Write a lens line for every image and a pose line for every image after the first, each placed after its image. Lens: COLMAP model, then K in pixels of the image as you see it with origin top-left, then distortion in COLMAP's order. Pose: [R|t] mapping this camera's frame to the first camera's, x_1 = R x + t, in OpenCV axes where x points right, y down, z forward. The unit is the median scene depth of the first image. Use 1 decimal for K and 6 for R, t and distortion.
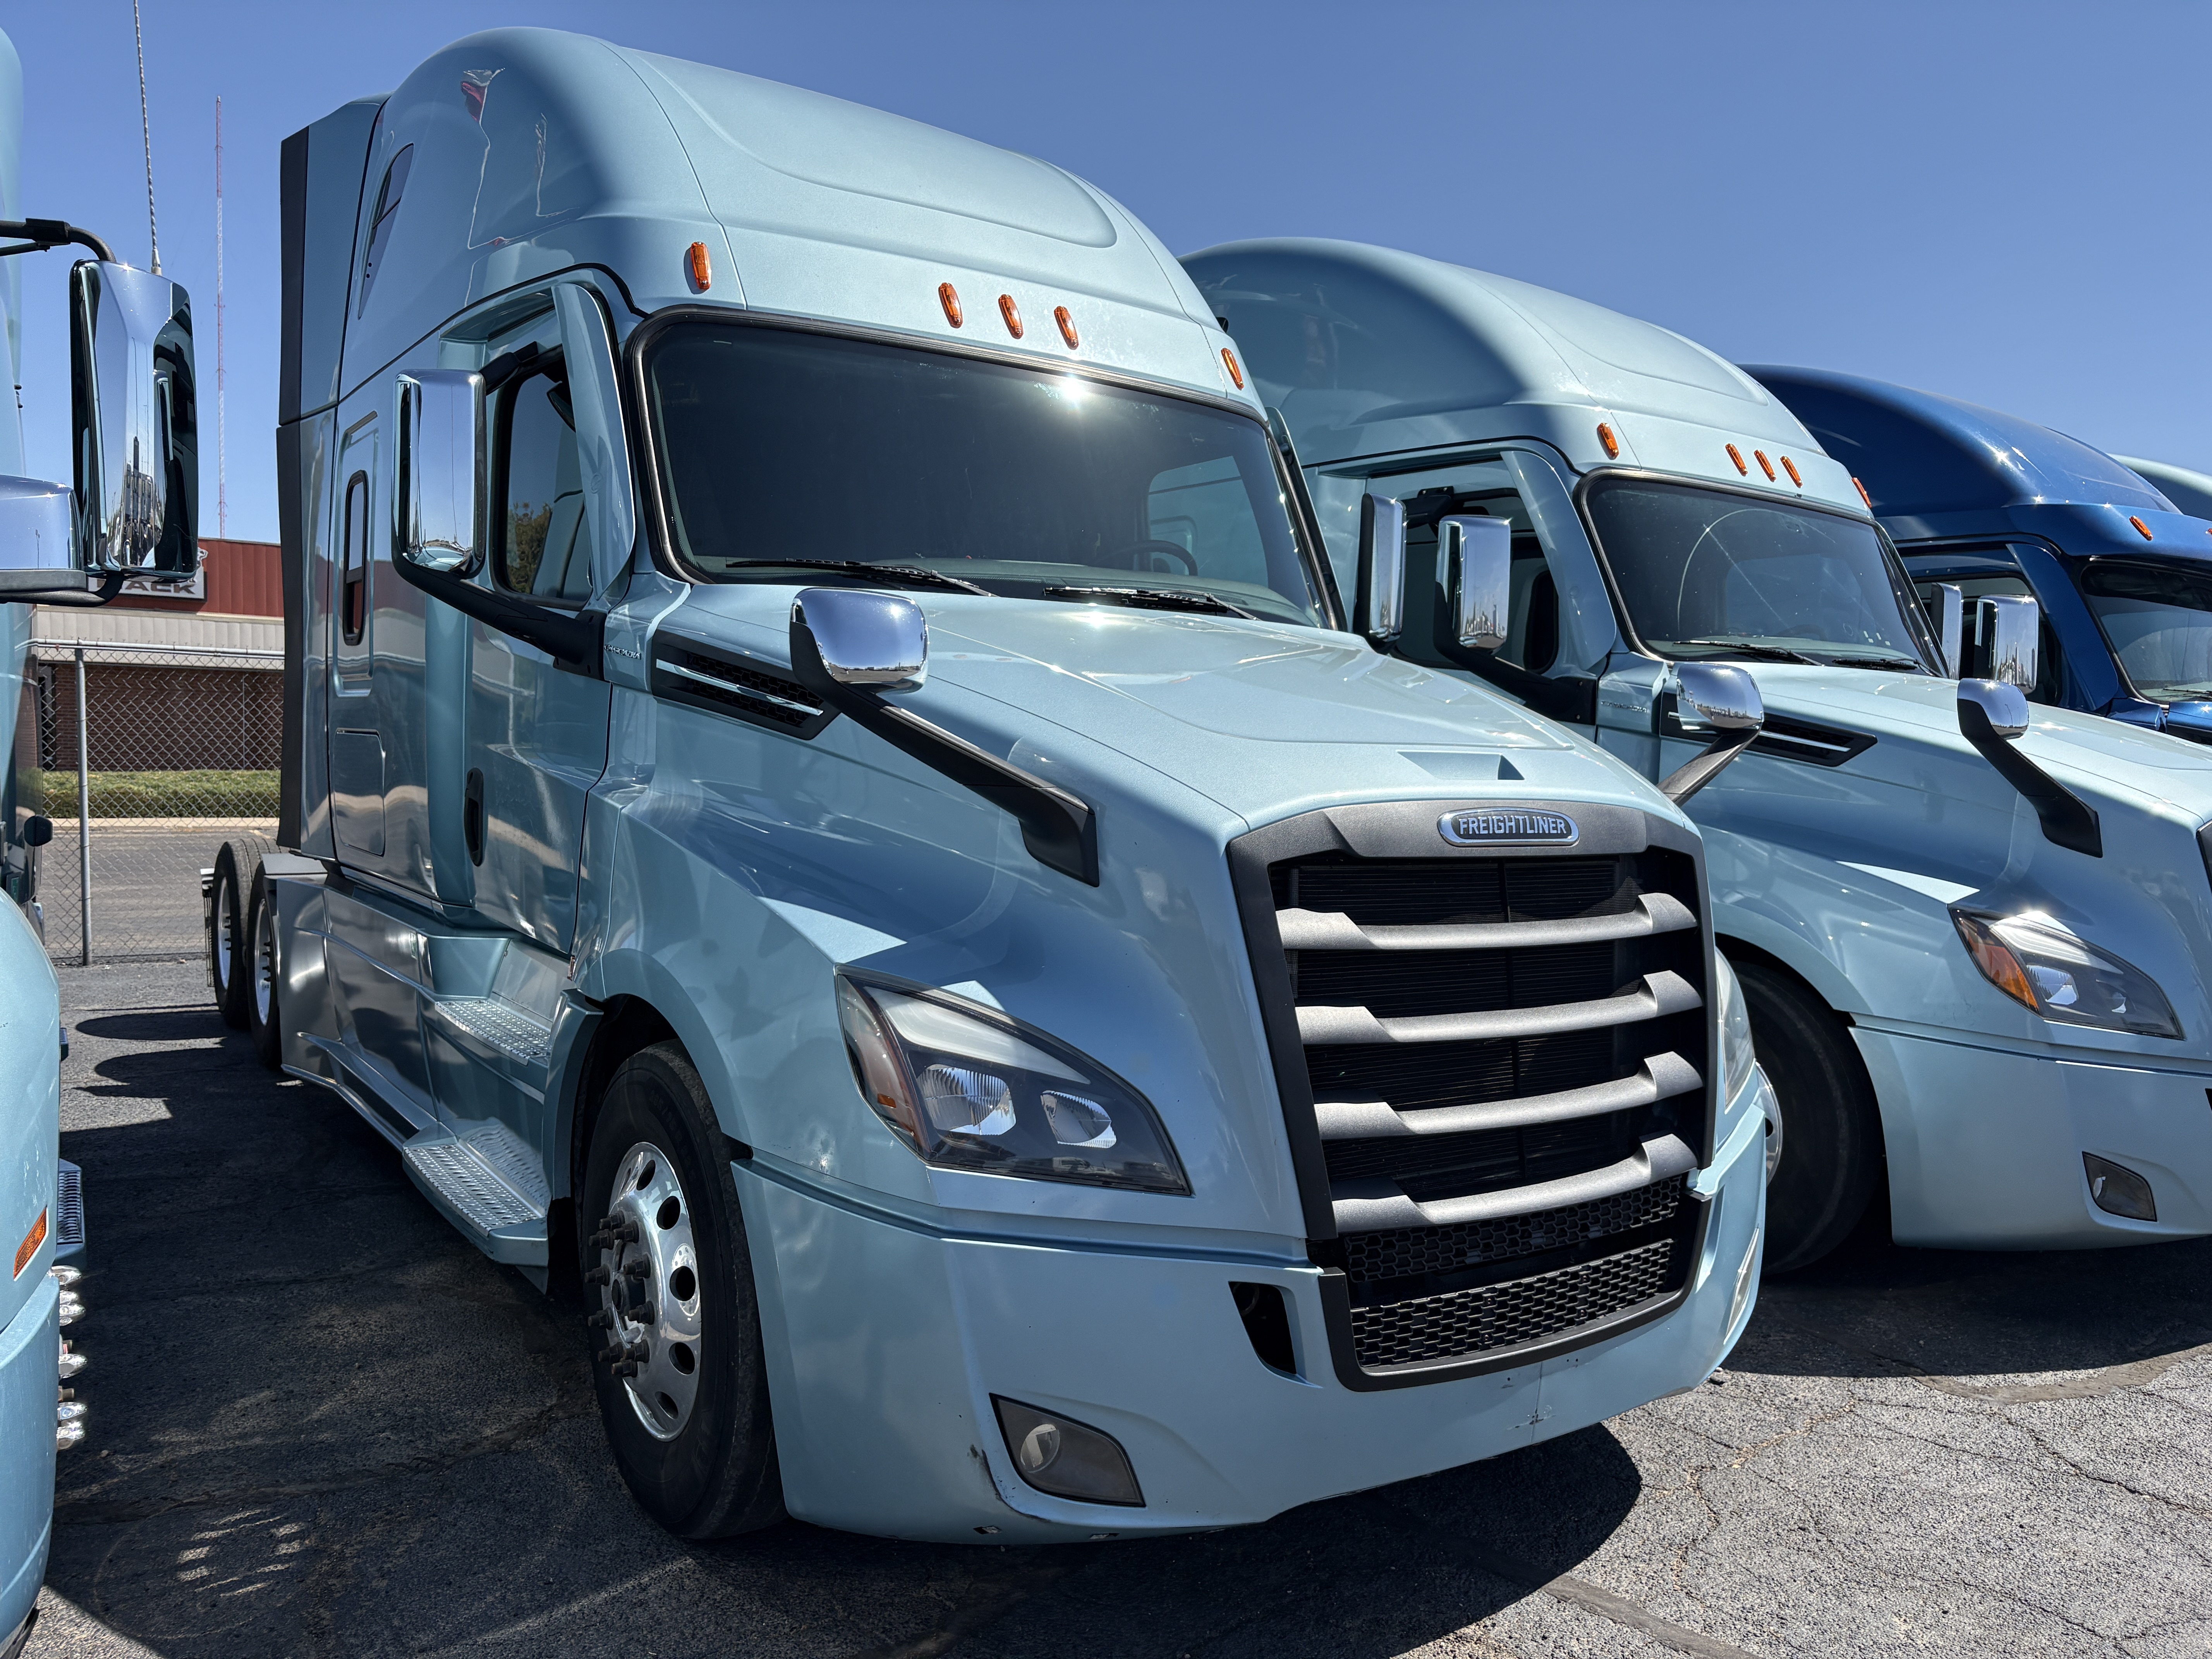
lens RADIAL K [[1754.7, 0, 1121.1], [0, 1754.7, 827.3], [0, 0, 1]] dist [-0.000843, -0.003727]
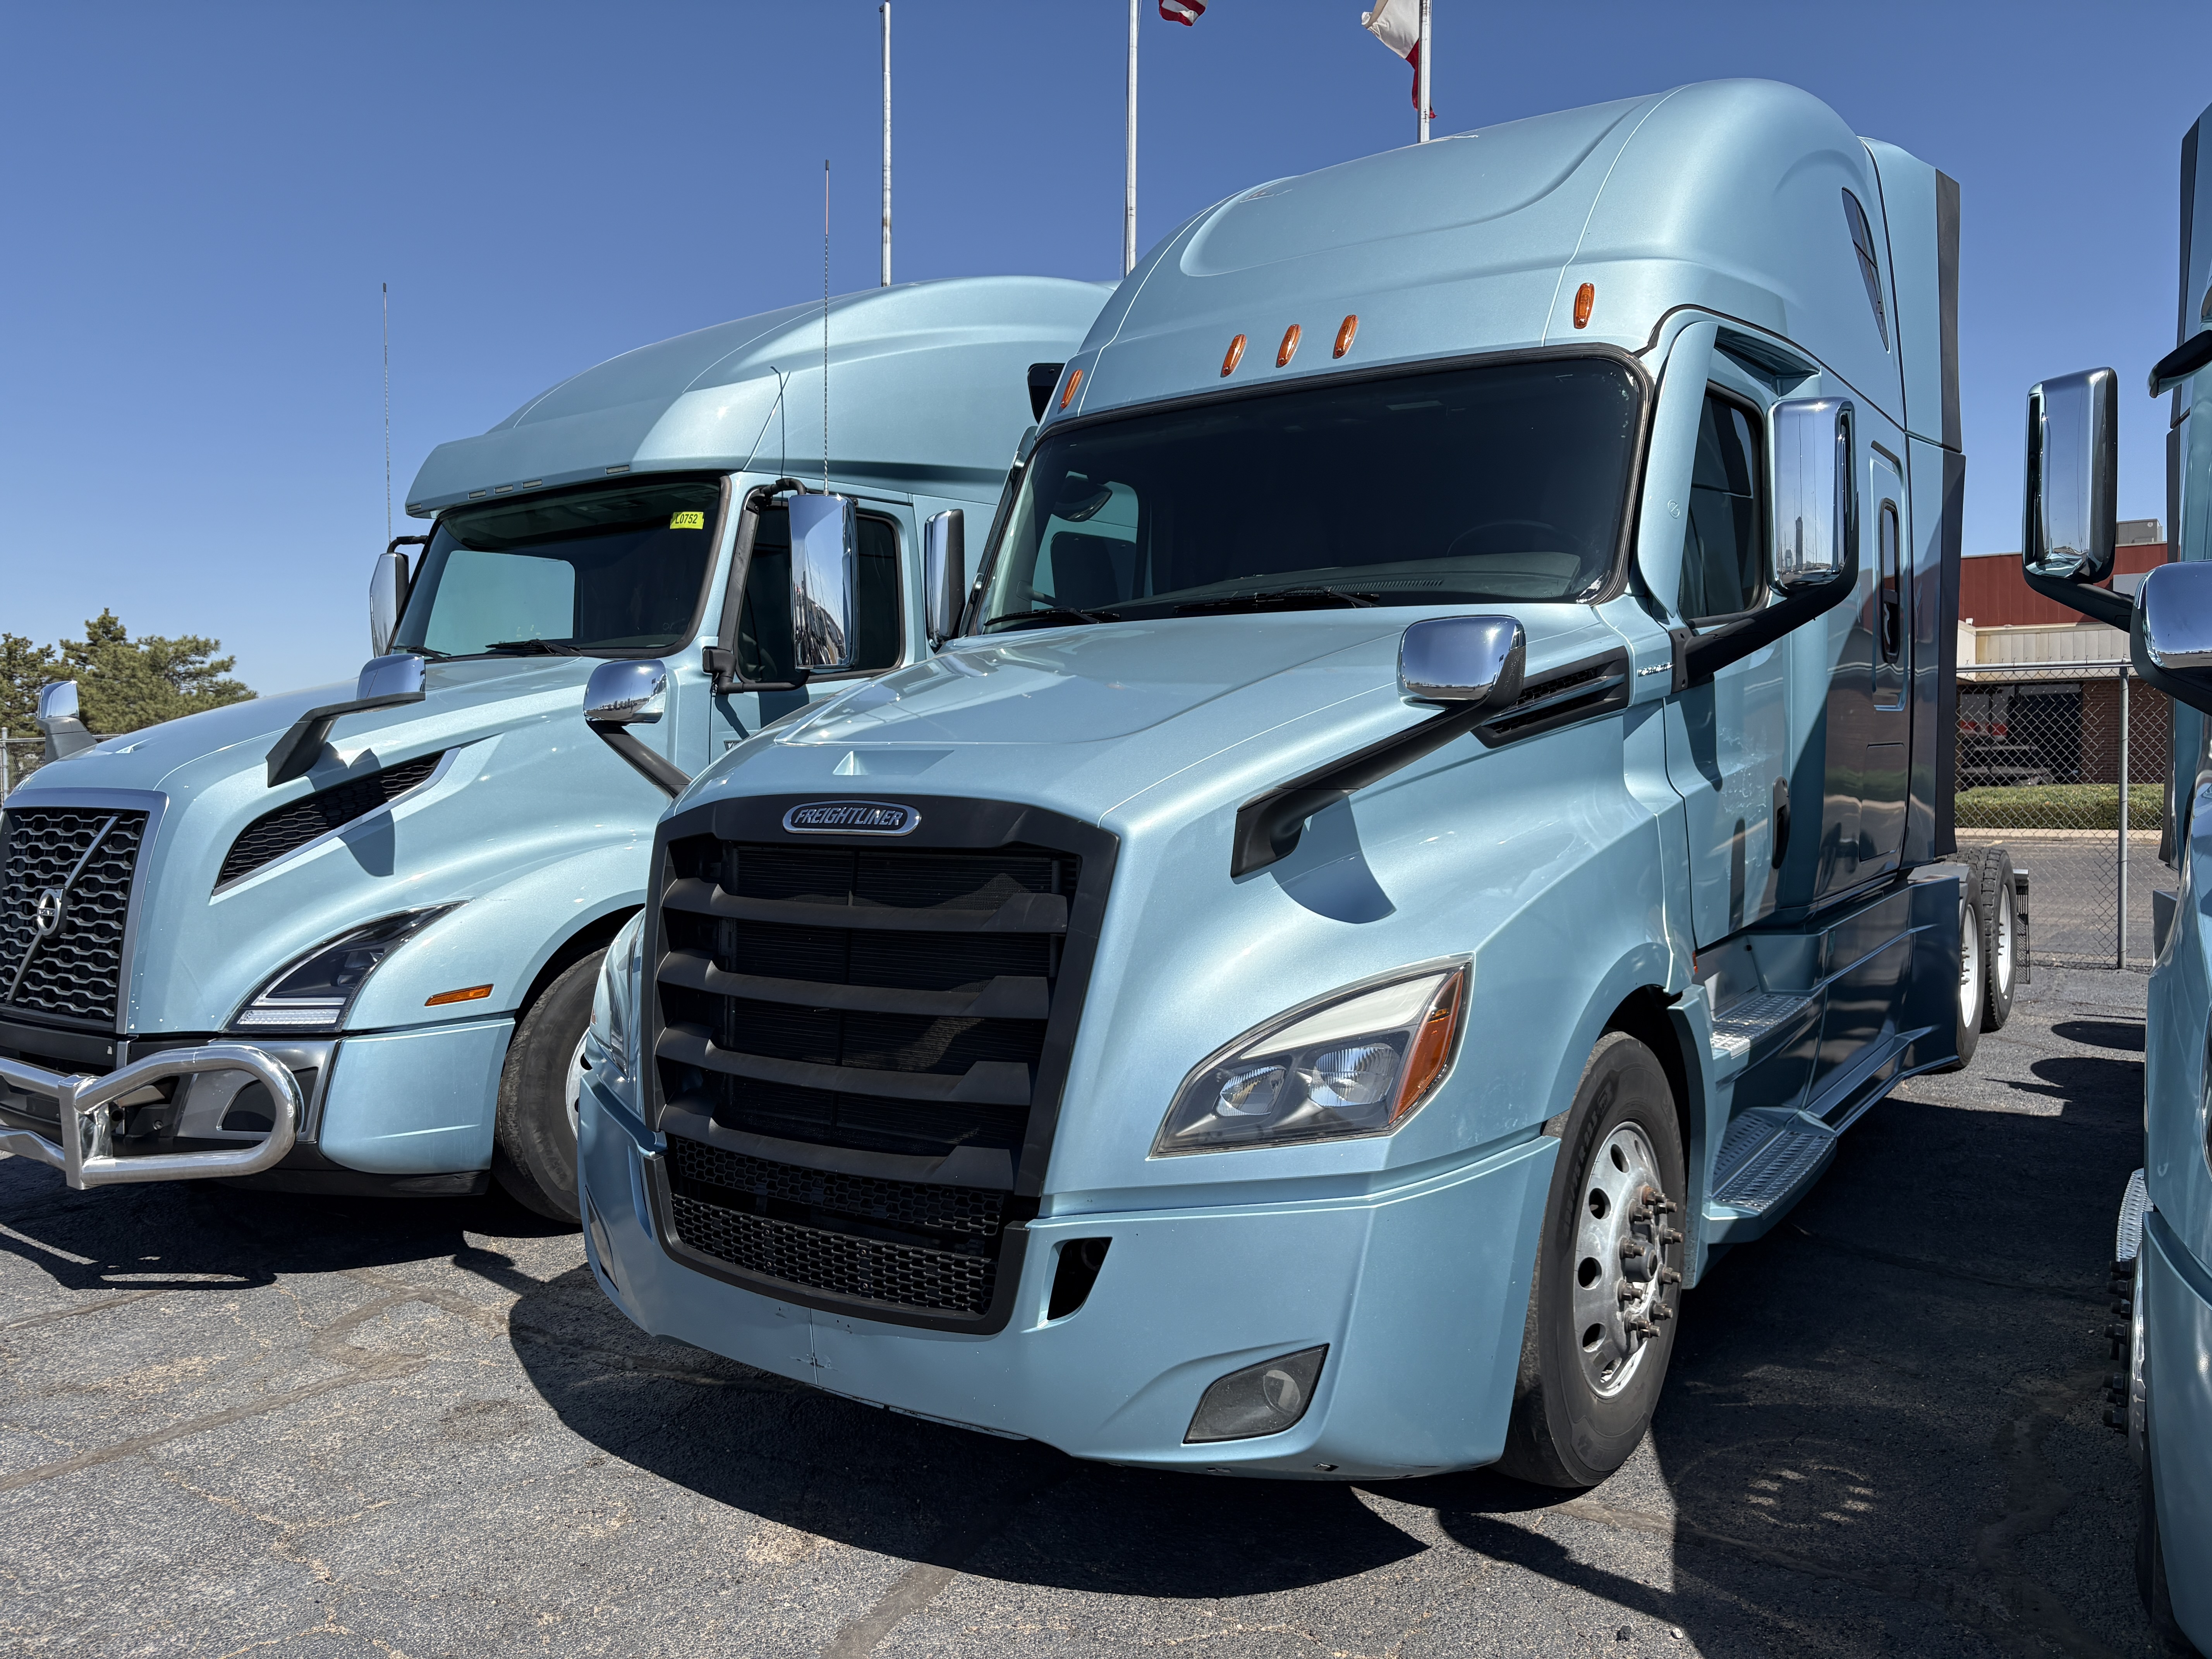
lens RADIAL K [[1725.7, 0, 1106.0], [0, 1725.7, 829.5], [0, 0, 1]] dist [0.056494, -0.080386]
pose [[0.318472, 0.014633, -0.947819, 1.203684], [-0.022019, 0.999725, 0.008036, -0.004904], [0.947677, 0.018311, 0.318706, 0.755166]]
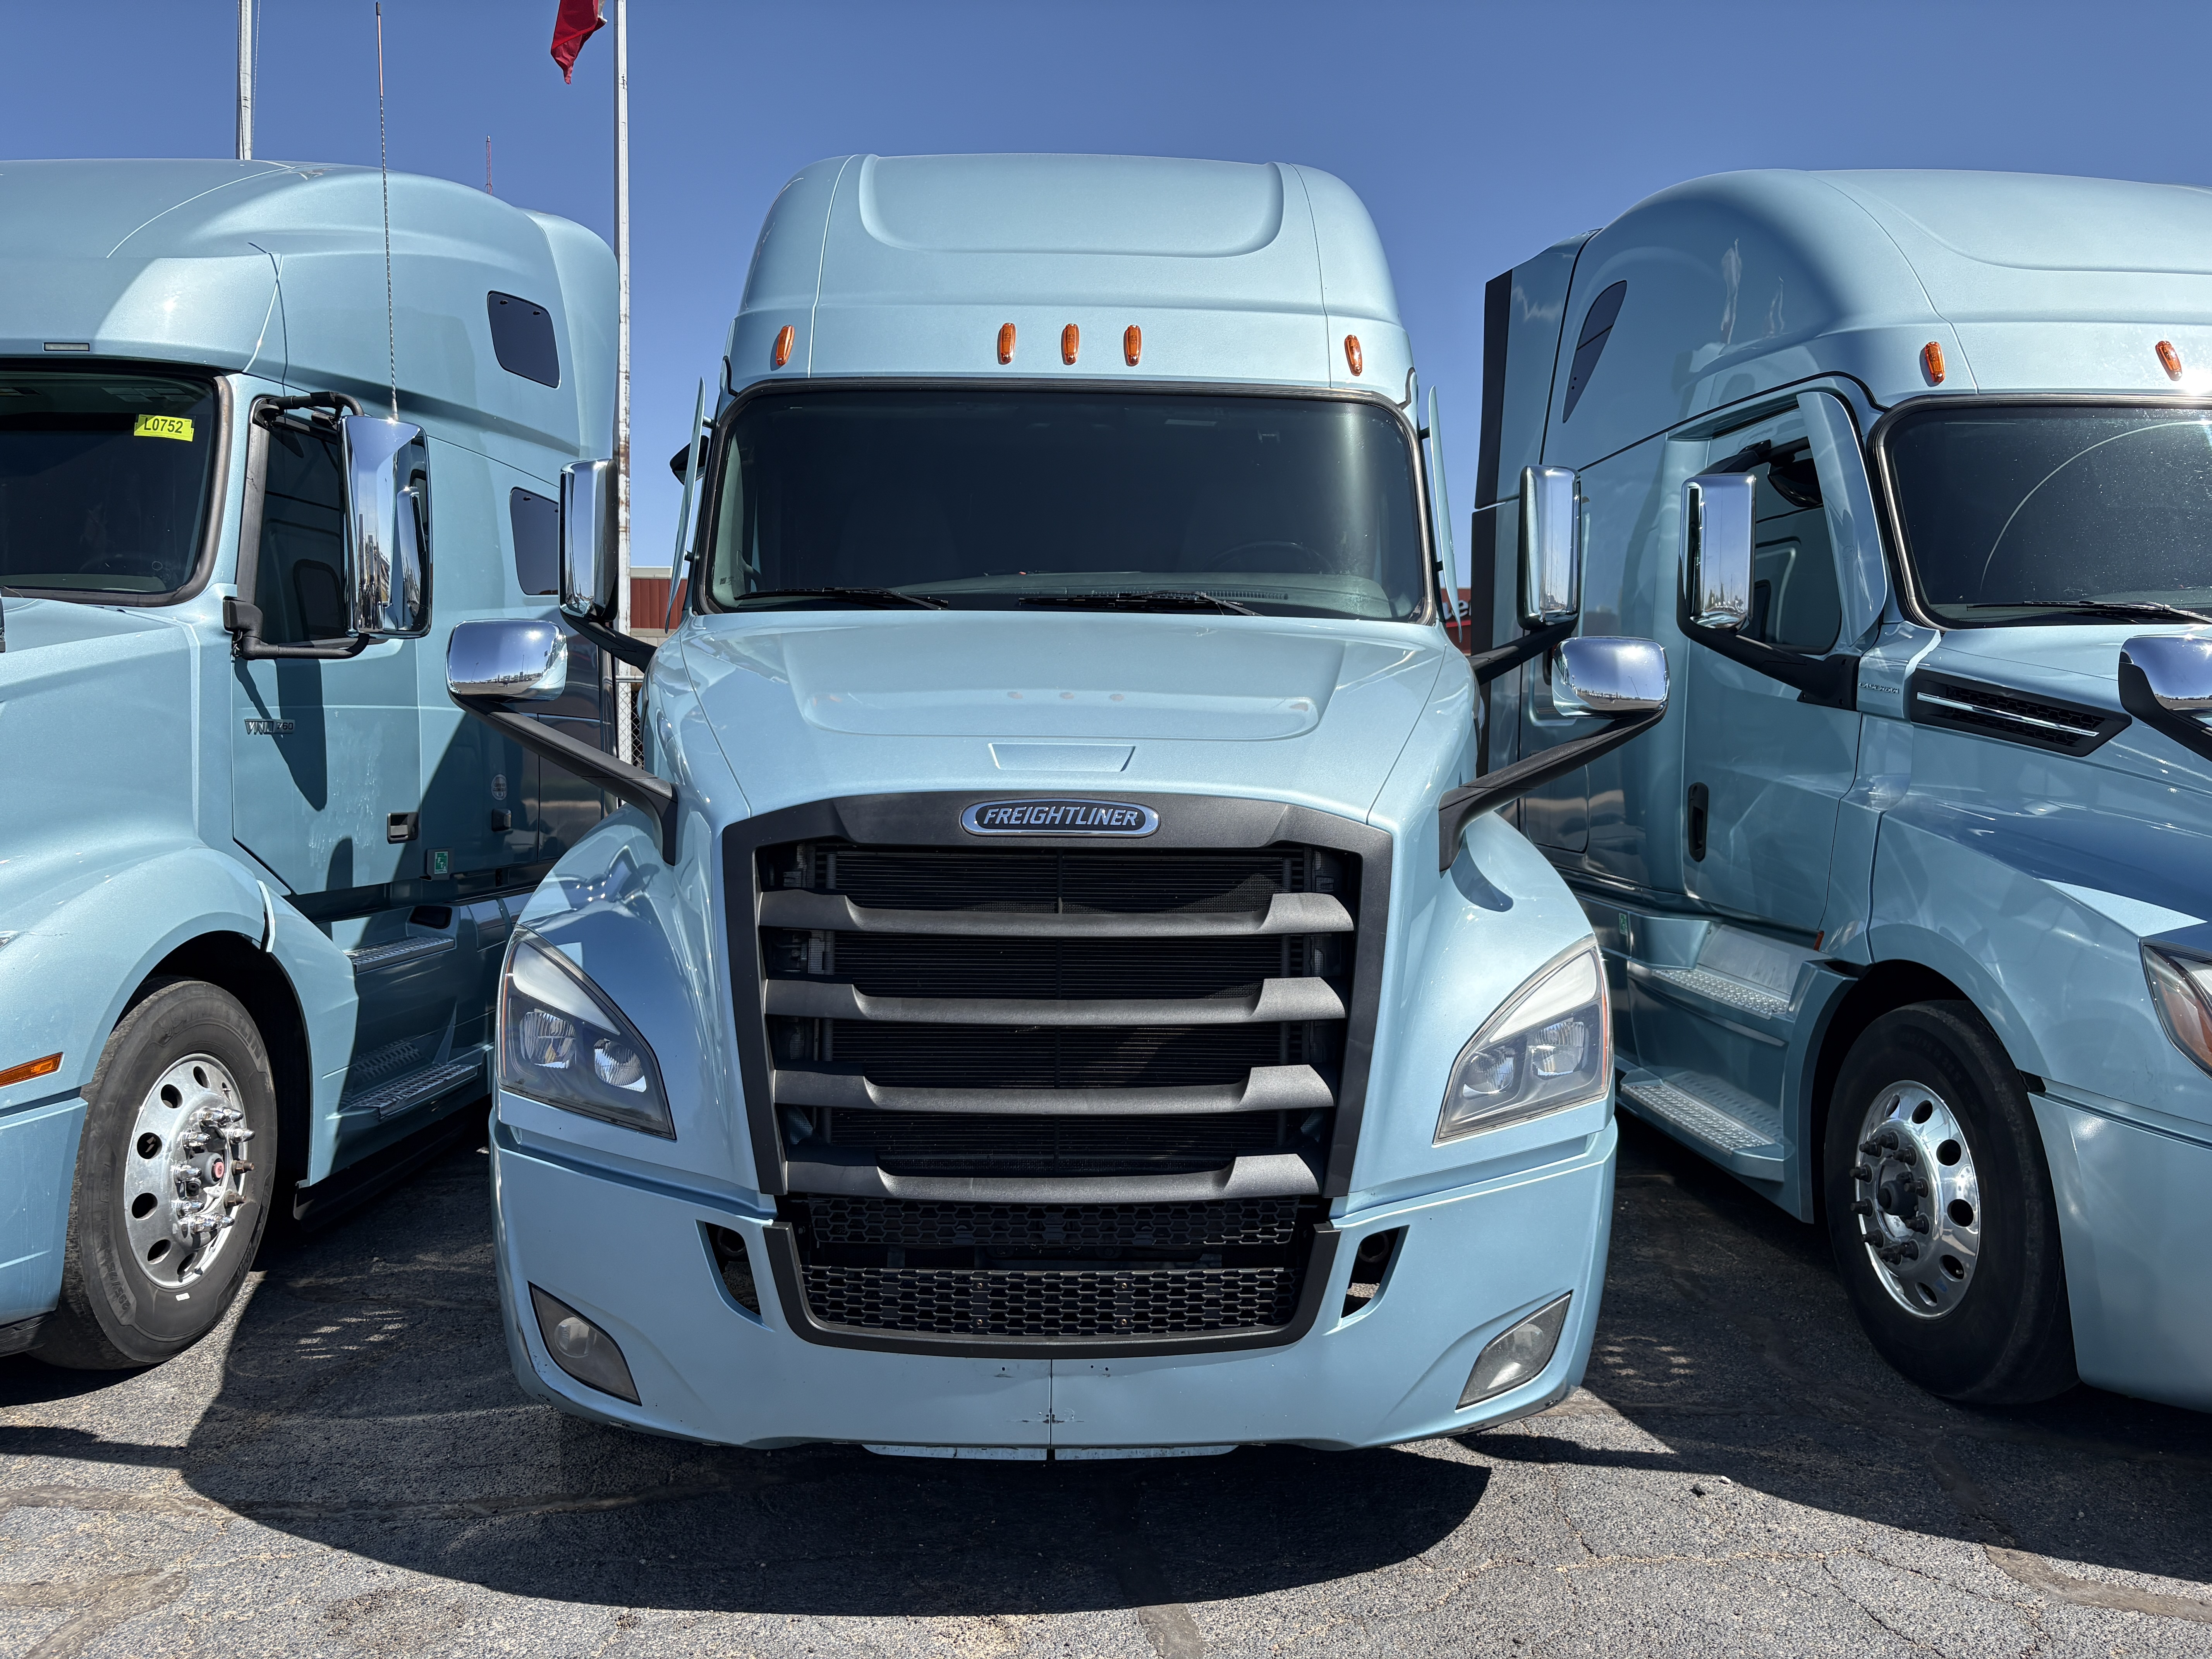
lens RADIAL K [[1725.7, 0, 1106.0], [0, 1725.7, 829.5], [0, 0, 1]] dist [0.056494, -0.080386]
pose [[0.823113, 0.011465, -0.567763, 0.746450], [-0.014197, 0.999899, -0.000390, 0.005950], [0.567701, 0.008382, 0.823192, 0.195301]]
